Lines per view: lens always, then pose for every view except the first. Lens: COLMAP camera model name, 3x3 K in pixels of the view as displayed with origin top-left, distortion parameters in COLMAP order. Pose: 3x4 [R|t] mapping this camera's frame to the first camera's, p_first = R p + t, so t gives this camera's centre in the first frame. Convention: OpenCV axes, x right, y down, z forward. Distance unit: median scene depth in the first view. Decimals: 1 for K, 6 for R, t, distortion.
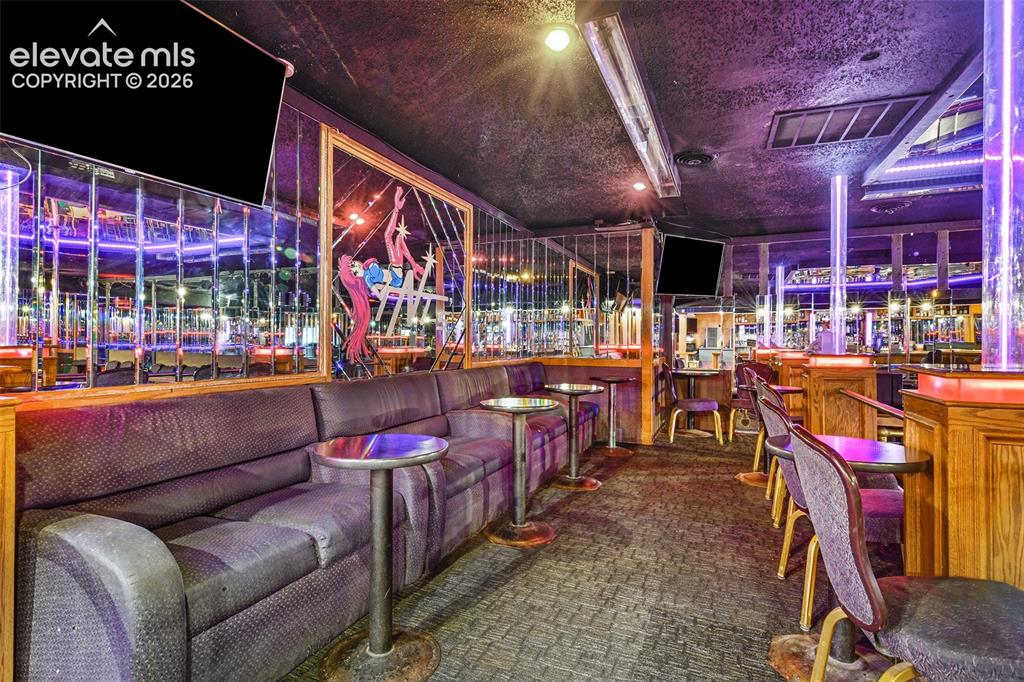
lens RADIAL K [[494.1, 0, 514.9], [0, 494.1, 339.2], [0, 0, 1]] dist [-0.000523, -0.000019]
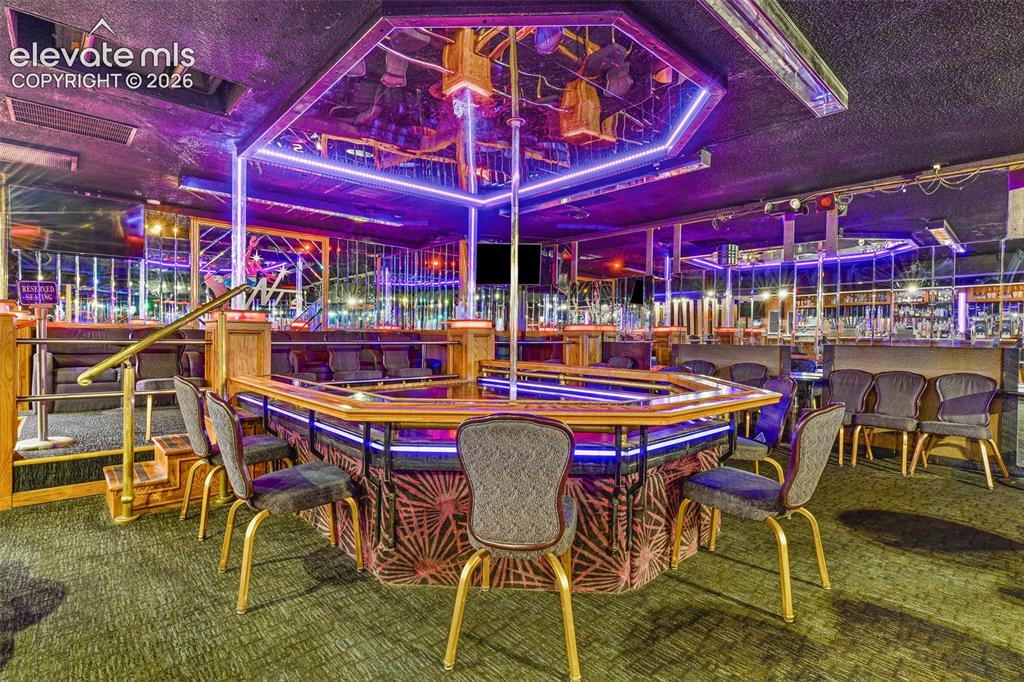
lens RADIAL K [[494.1, 0, 510.0], [0, 494.1, 341.4], [0, 0, 1]] dist [-0.000523, -0.000019]
pose [[0.902372, 0.008353, -0.430878, 1.468790], [-0.005483, 0.999954, 0.007903, 0.089023], [0.430924, -0.004769, 0.902376, -0.329421]]
